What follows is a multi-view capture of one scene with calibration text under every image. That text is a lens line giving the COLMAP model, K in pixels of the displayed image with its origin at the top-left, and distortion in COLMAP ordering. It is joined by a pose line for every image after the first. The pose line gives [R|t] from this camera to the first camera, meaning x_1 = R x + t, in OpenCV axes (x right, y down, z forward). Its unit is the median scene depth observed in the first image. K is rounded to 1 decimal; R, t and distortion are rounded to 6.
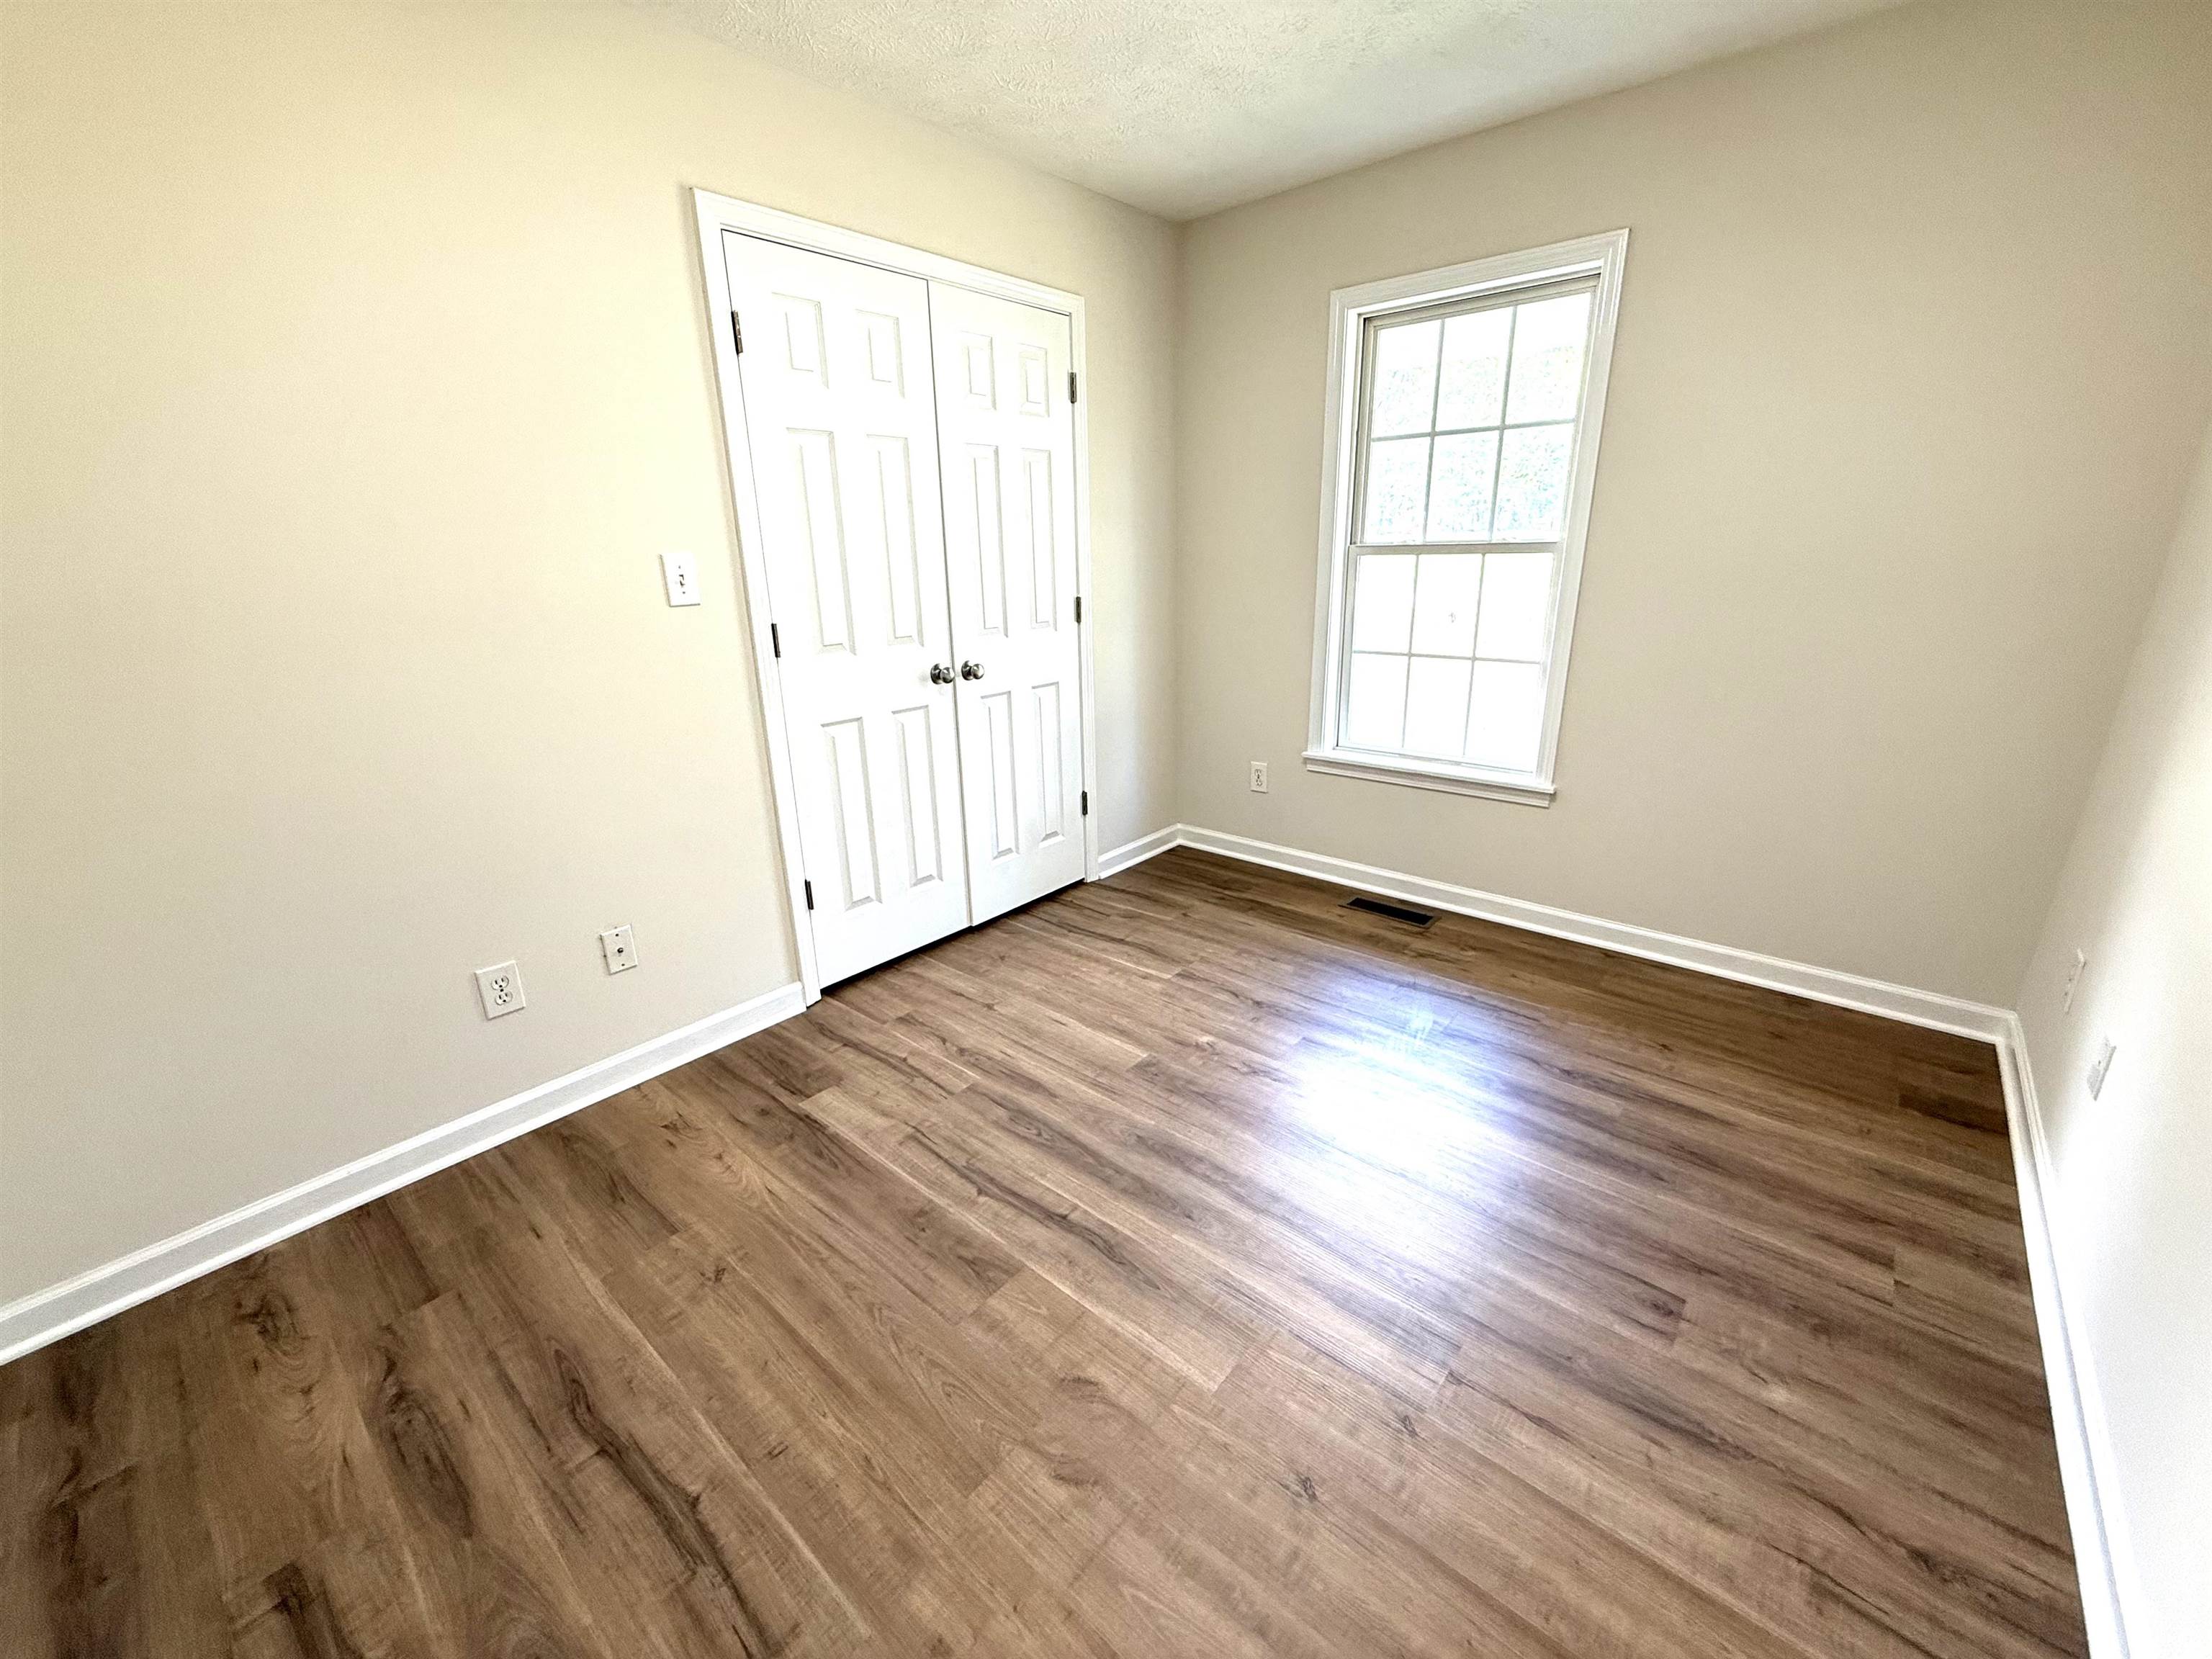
lens RADIAL K [[881.3, 0, 1102.1], [0, 881.3, 821.1], [0, 0, 1]] dist [-0.002810, 0.001187]
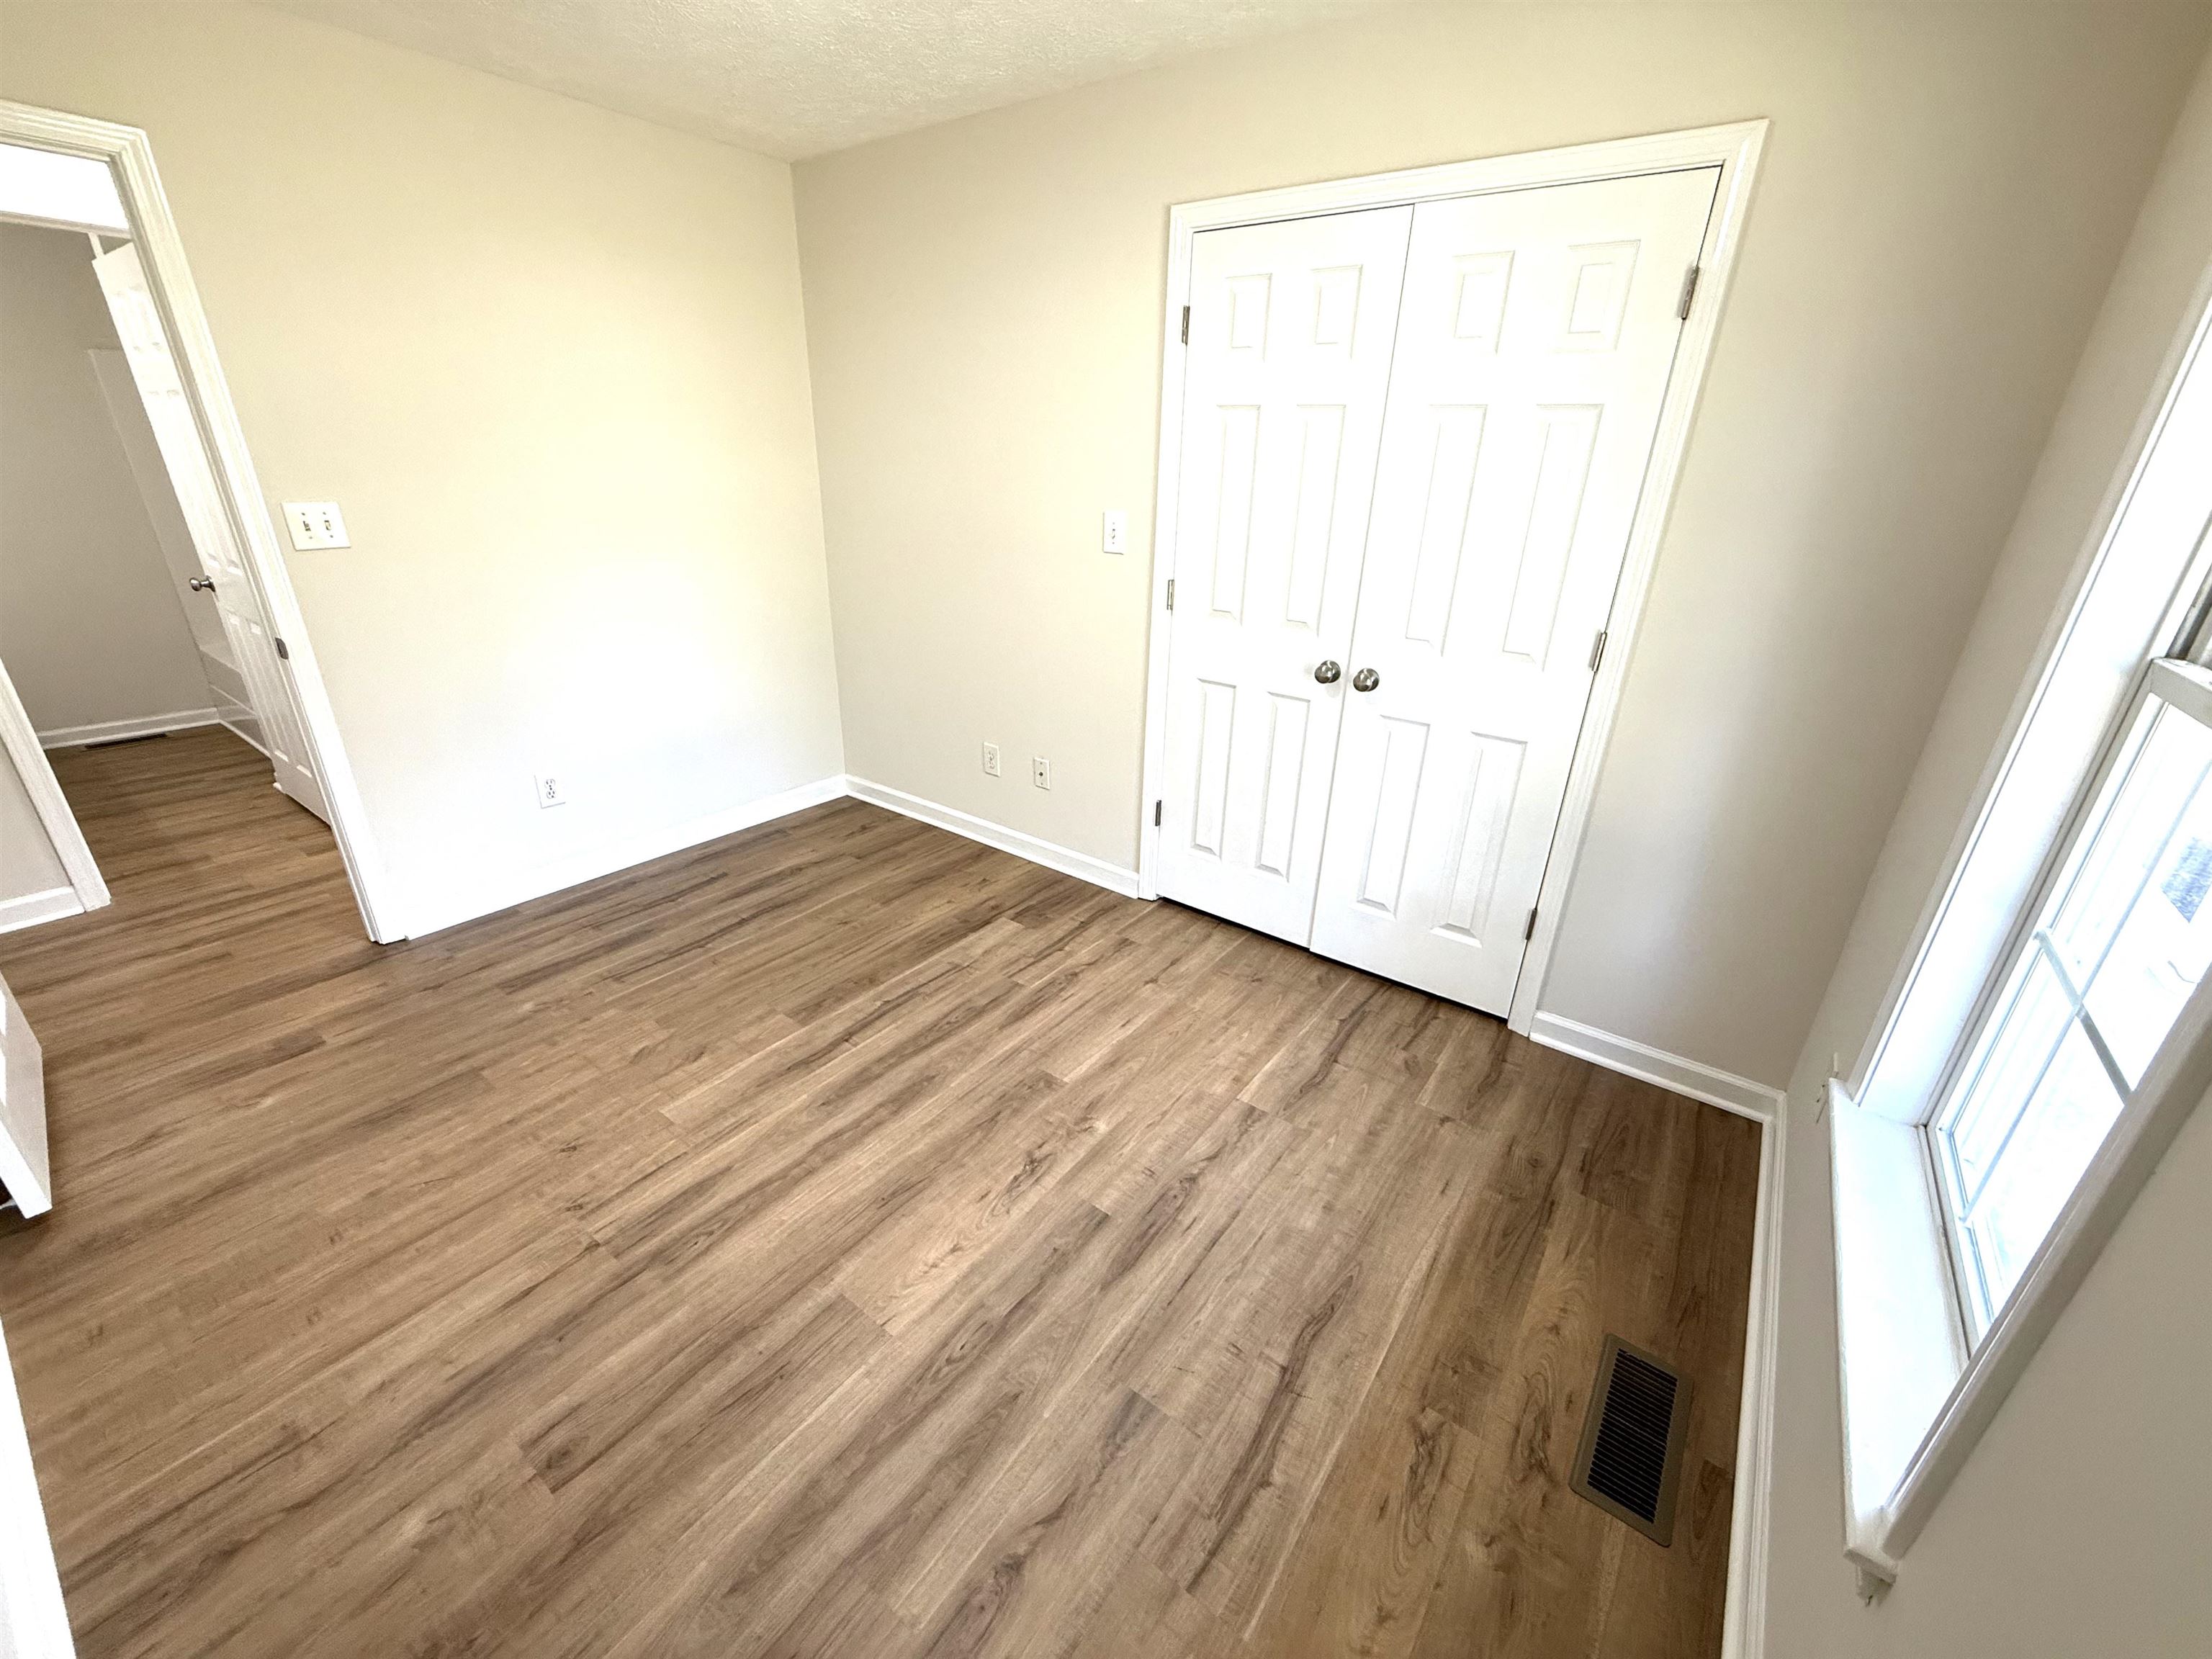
lens RADIAL K [[881.3, 0, 1103.4], [0, 881.3, 822.6], [0, 0, 1]] dist [-0.002810, 0.001187]
pose [[0.081239, 0.411889, -0.907605, 0.860621], [-0.329072, 0.870636, 0.365657, -0.365263], [0.940804, 0.268962, 0.206271, 0.815294]]
